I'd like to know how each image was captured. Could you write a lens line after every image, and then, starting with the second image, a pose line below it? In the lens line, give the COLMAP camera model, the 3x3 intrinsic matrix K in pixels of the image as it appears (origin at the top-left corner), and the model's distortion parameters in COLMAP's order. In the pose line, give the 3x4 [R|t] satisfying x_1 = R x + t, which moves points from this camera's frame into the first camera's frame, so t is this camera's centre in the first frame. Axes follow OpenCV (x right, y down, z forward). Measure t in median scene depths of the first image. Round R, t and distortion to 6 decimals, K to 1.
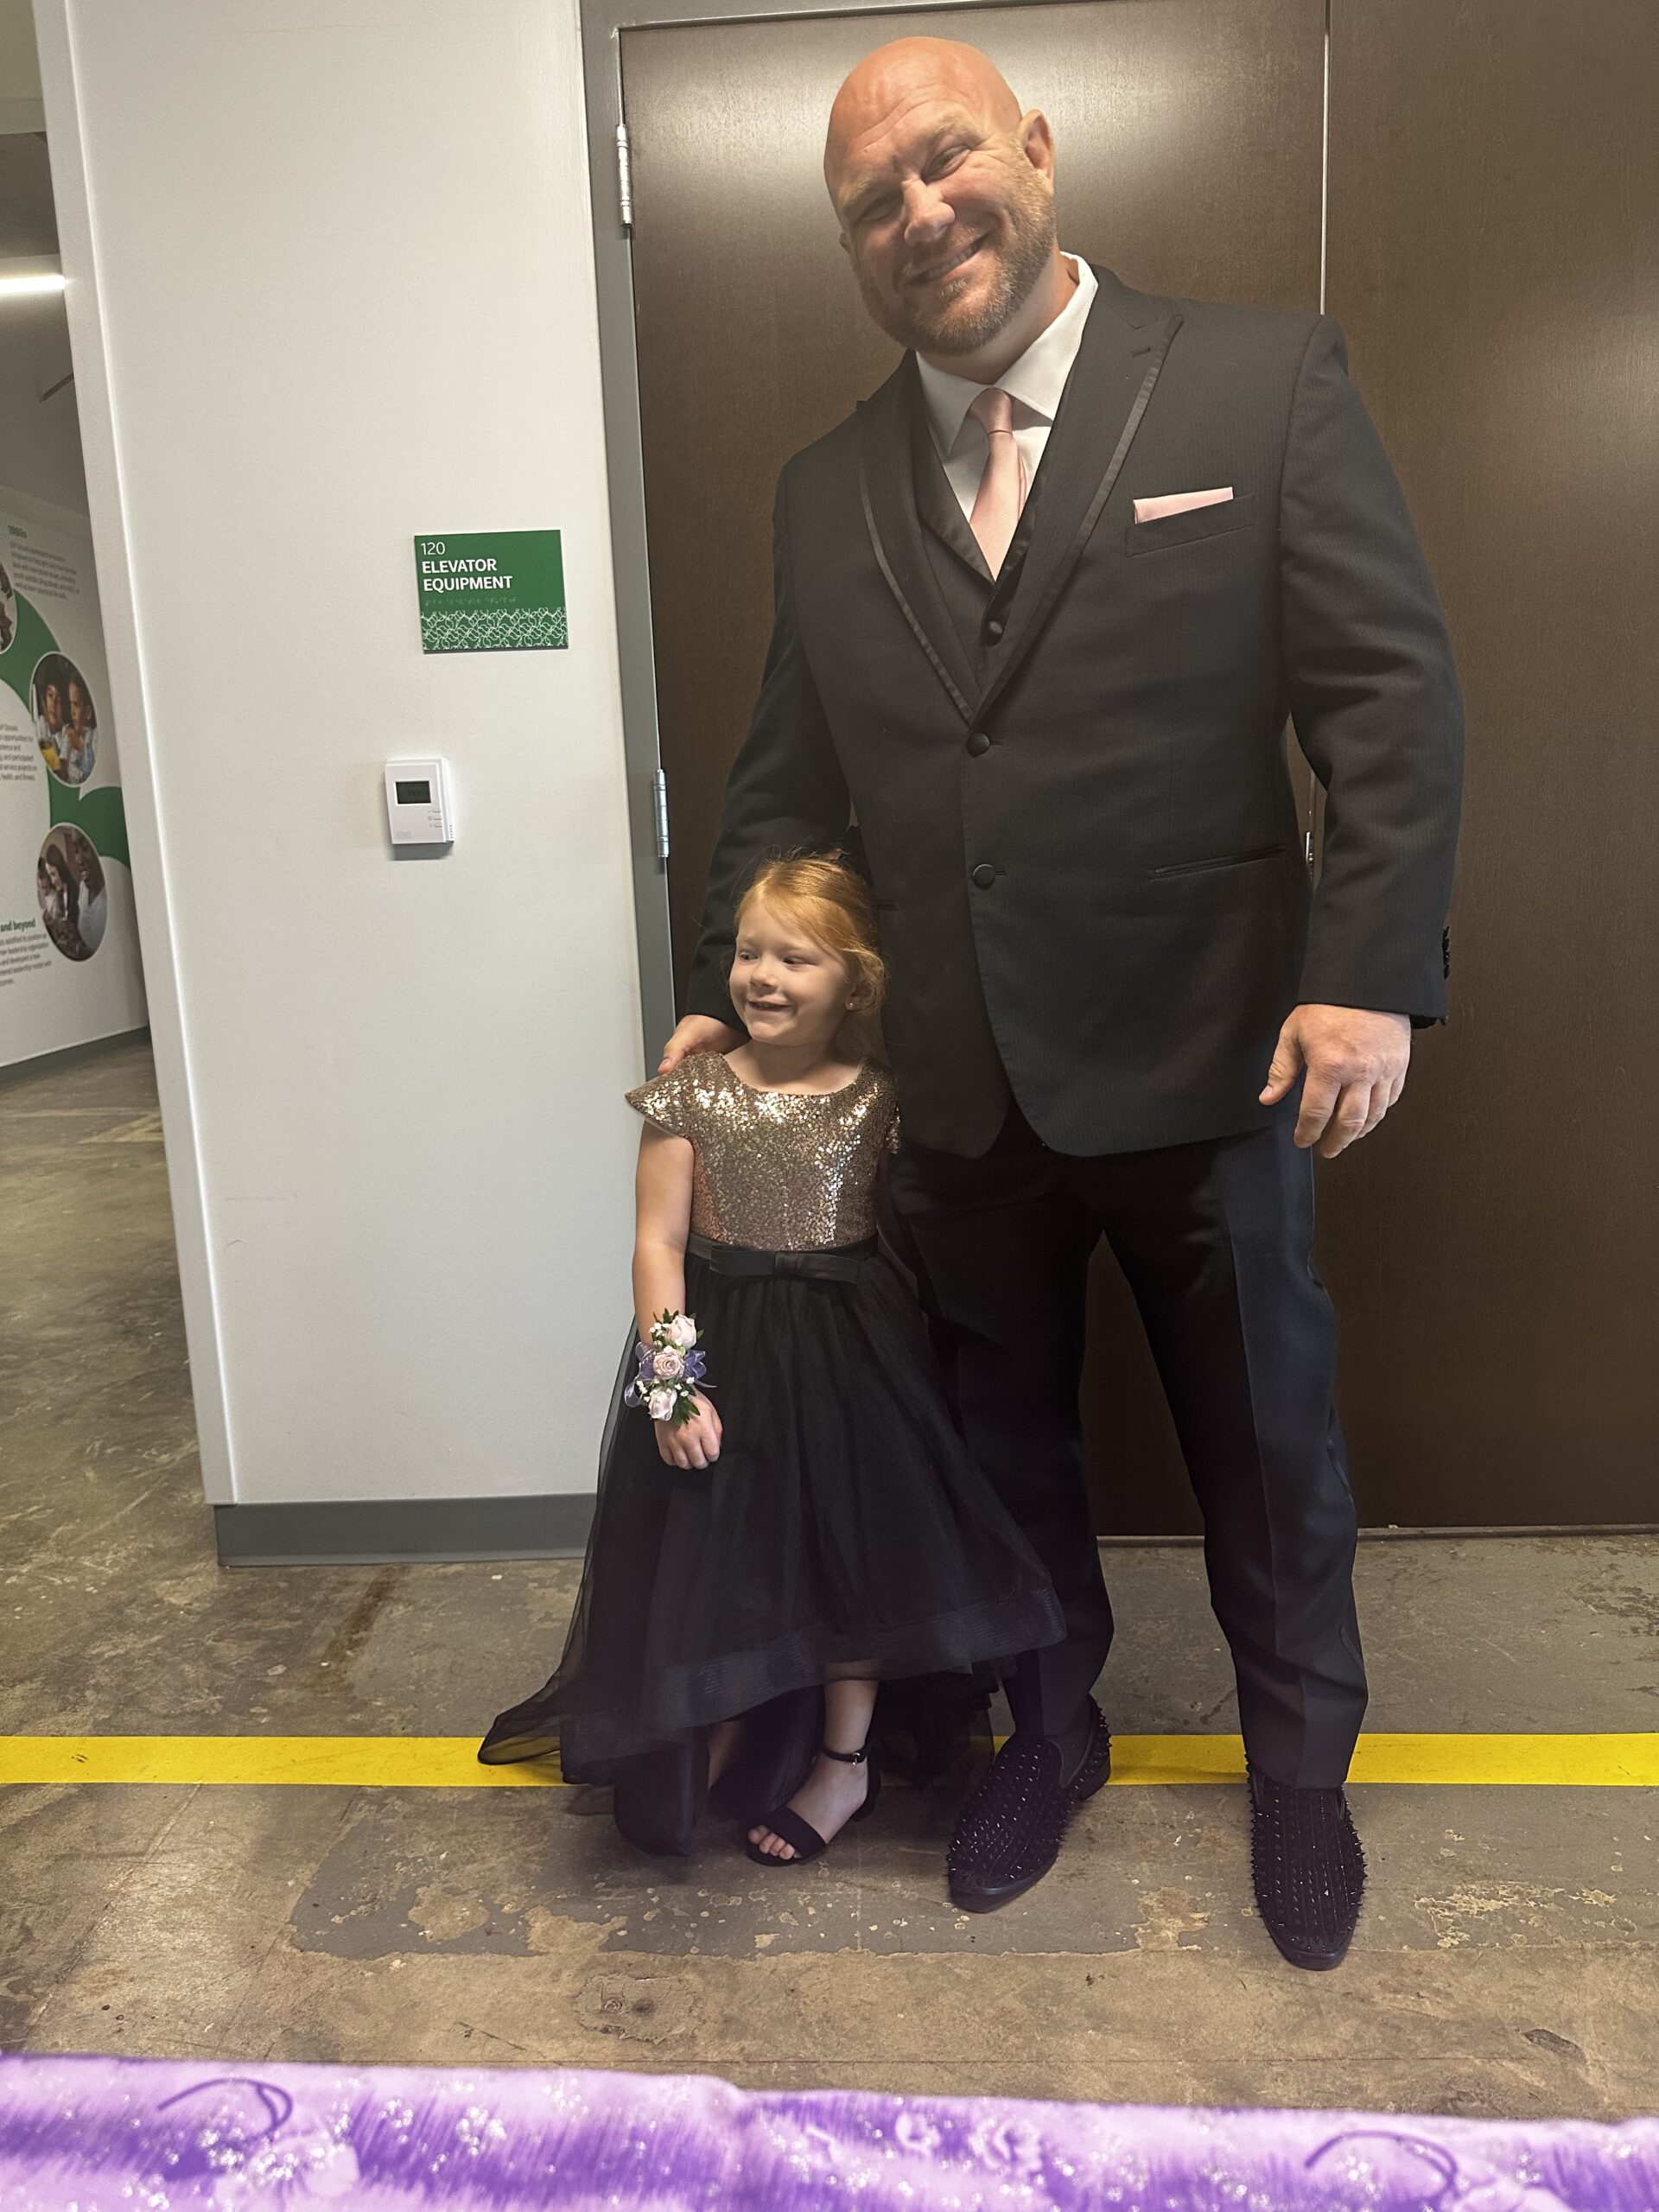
lens RADIAL K [[1569.4, 0, 823.1], [0, 1569.4, 1121.1], [0, 0, 1]] dist [0.001201, -0.004354]
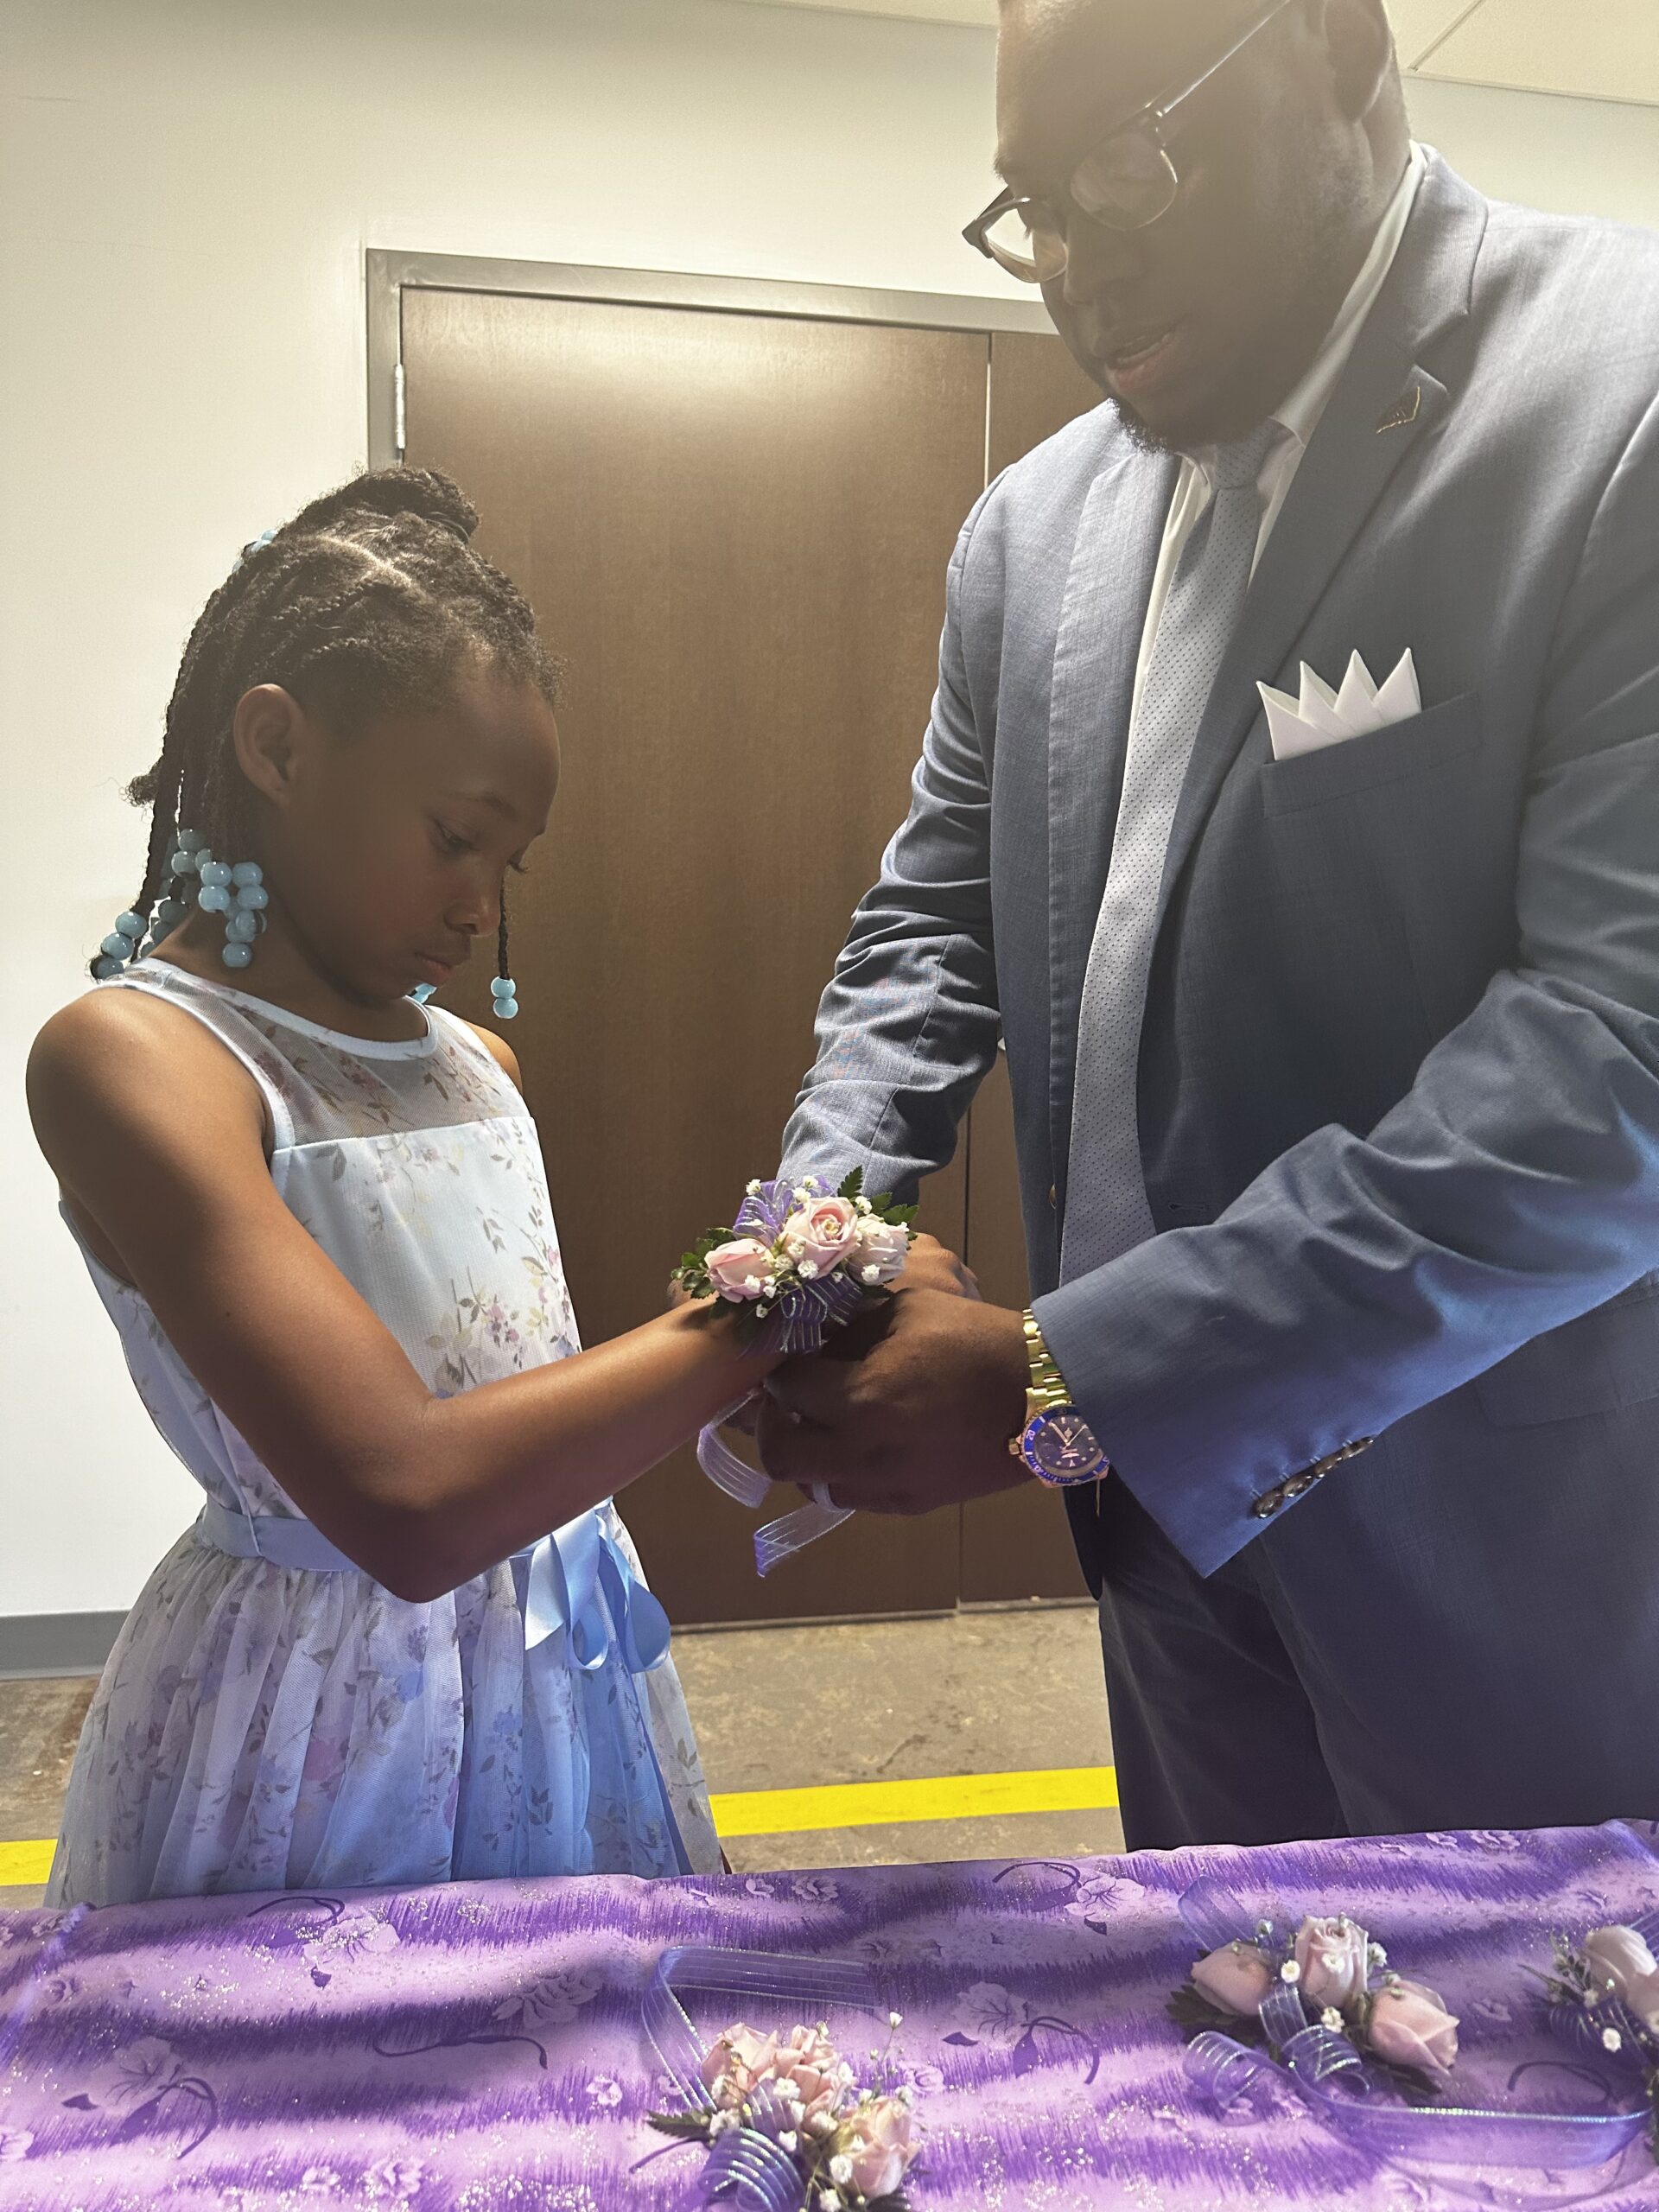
lens RADIAL K [[1535.8, 0, 824.8], [0, 1535.8, 1110.2], [0, 0, 1]] dist [0.049145, -0.064521]
pose [[0.977064, 0.032421, 0.210461, -0.055646], [-0.014330, 0.996112, -0.086923, -0.000947], [-0.212461, 0.081914, 0.973730, -0.146256]]
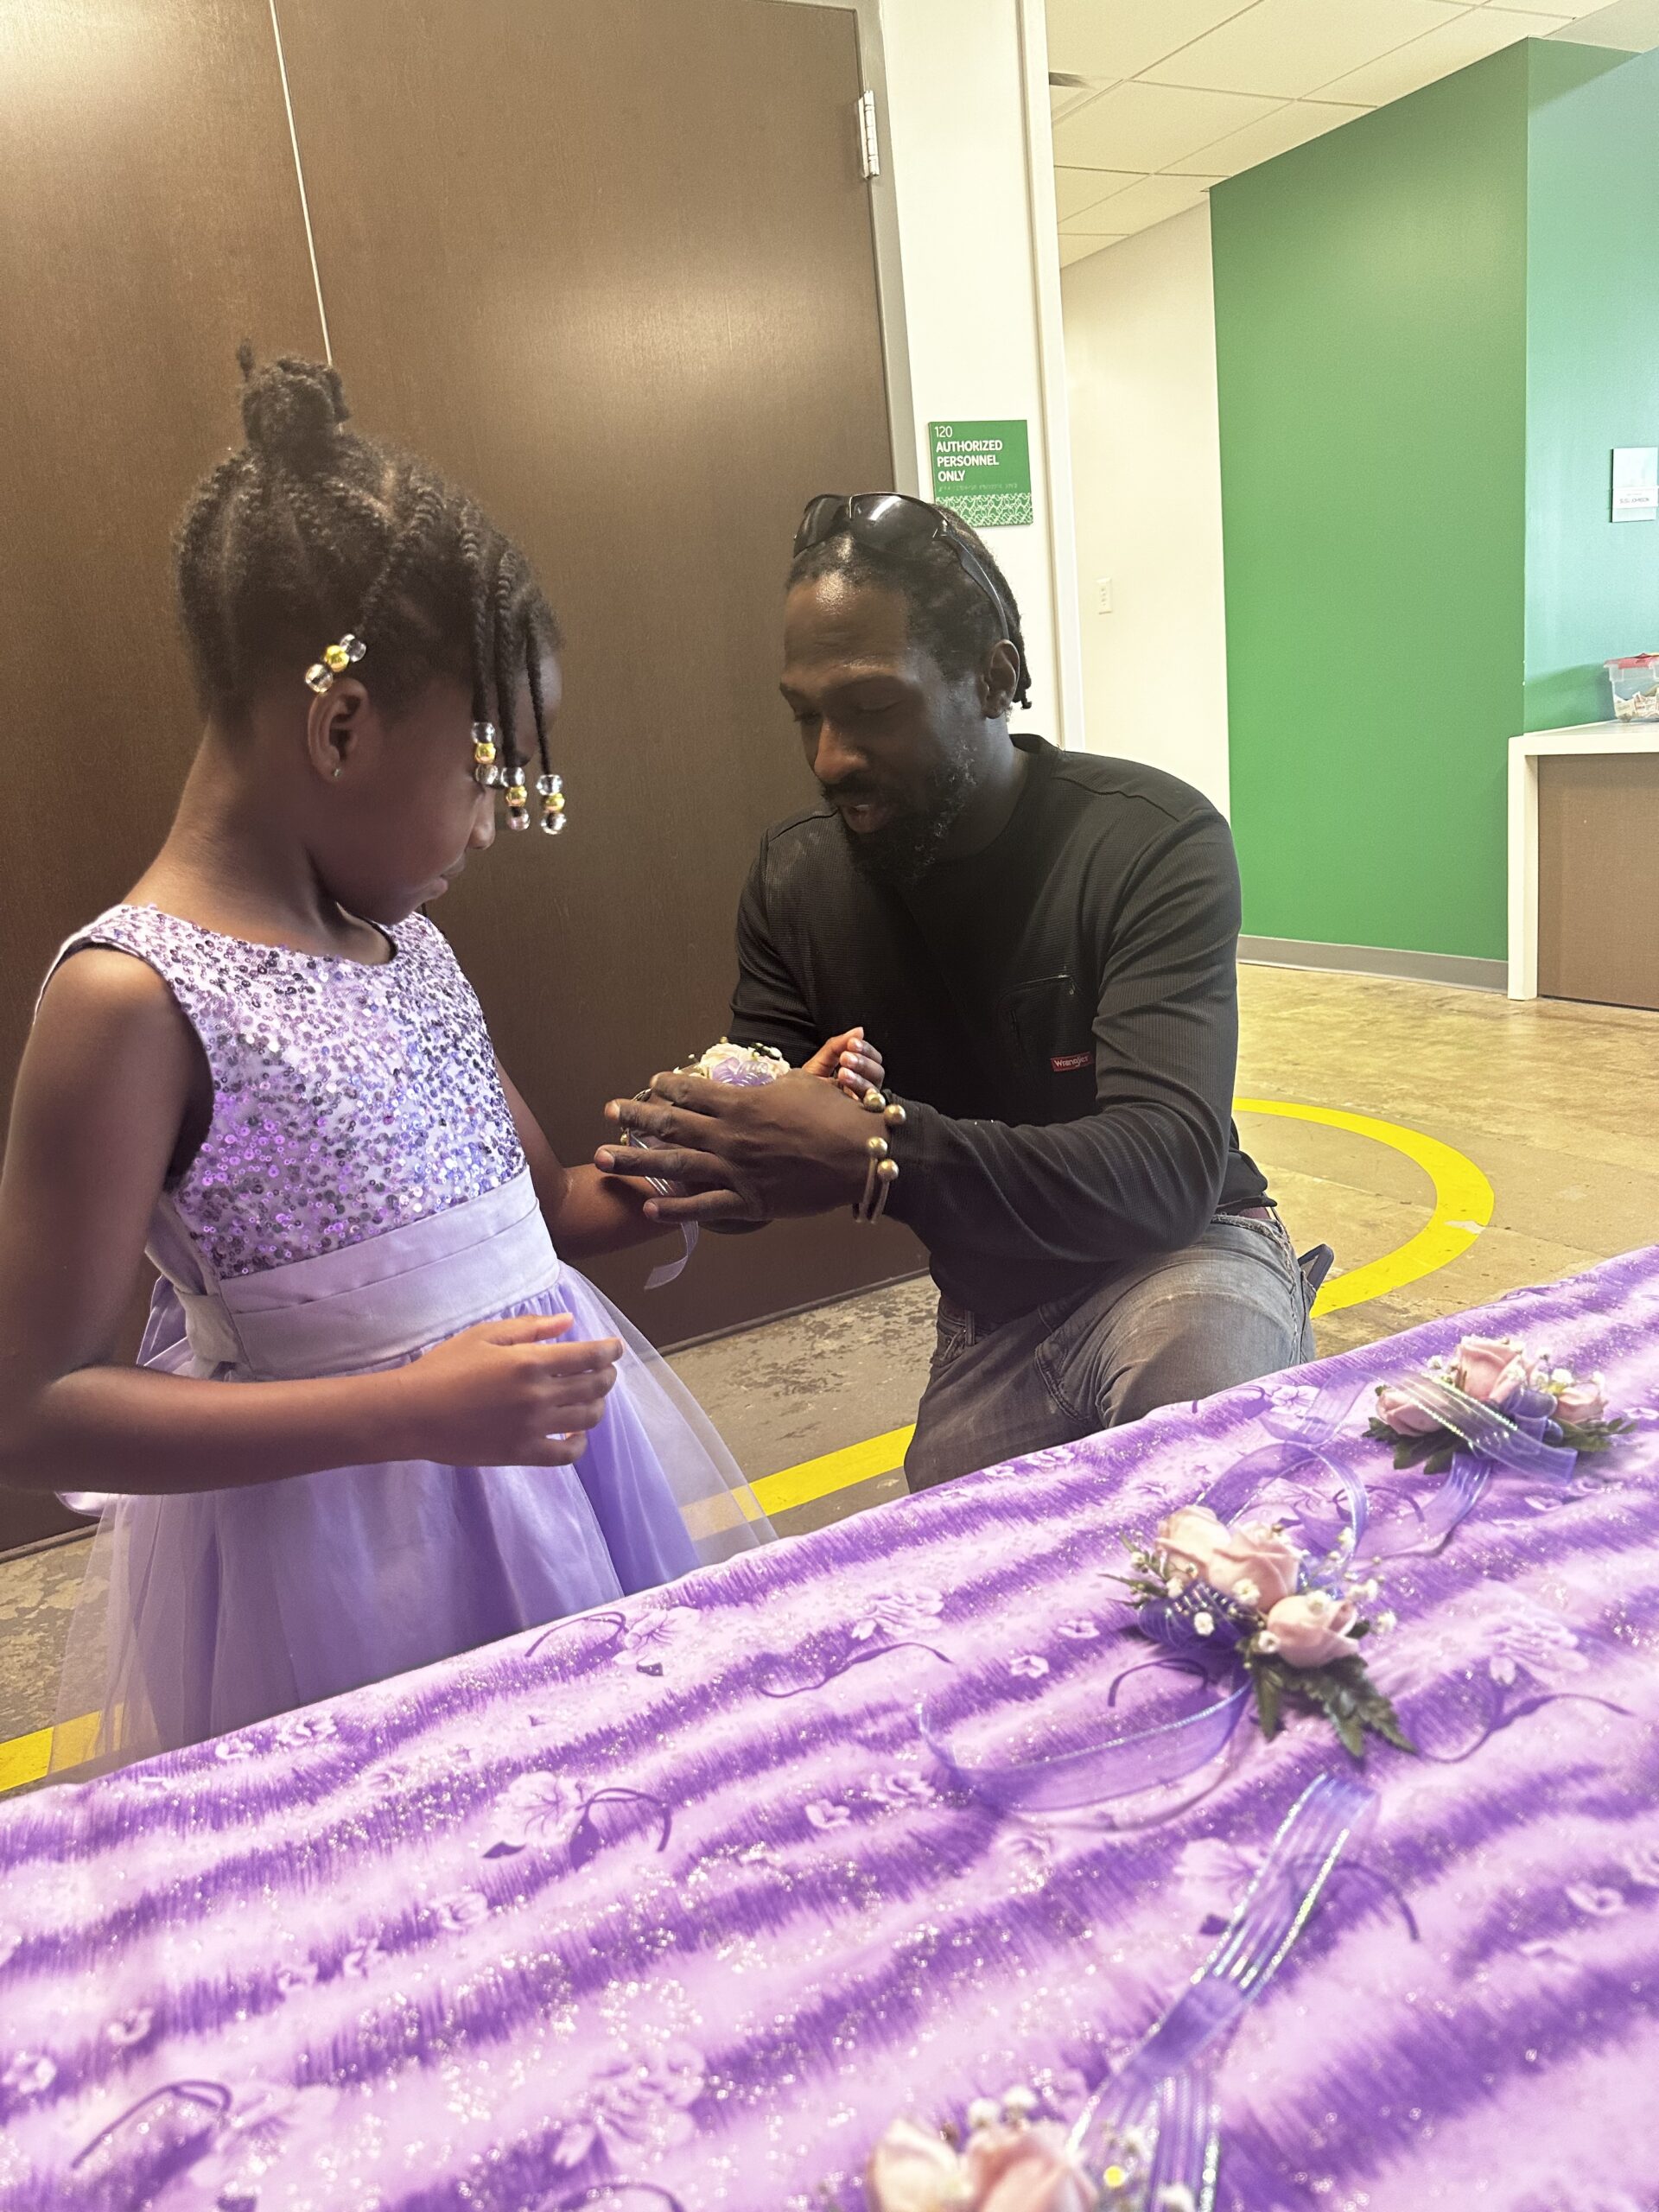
lens RADIAL K [[1552.6, 0, 791.8], [0, 1552.6, 1116.2], [0, 0, 1]] dist [0.048011, -0.060305]
pose [[0.858954, -0.179588, 0.479527, -0.016127], [0.165772, 0.983575, 0.071419, 0.030855], [-0.484477, 0.018147, 0.874616, -0.078869]]
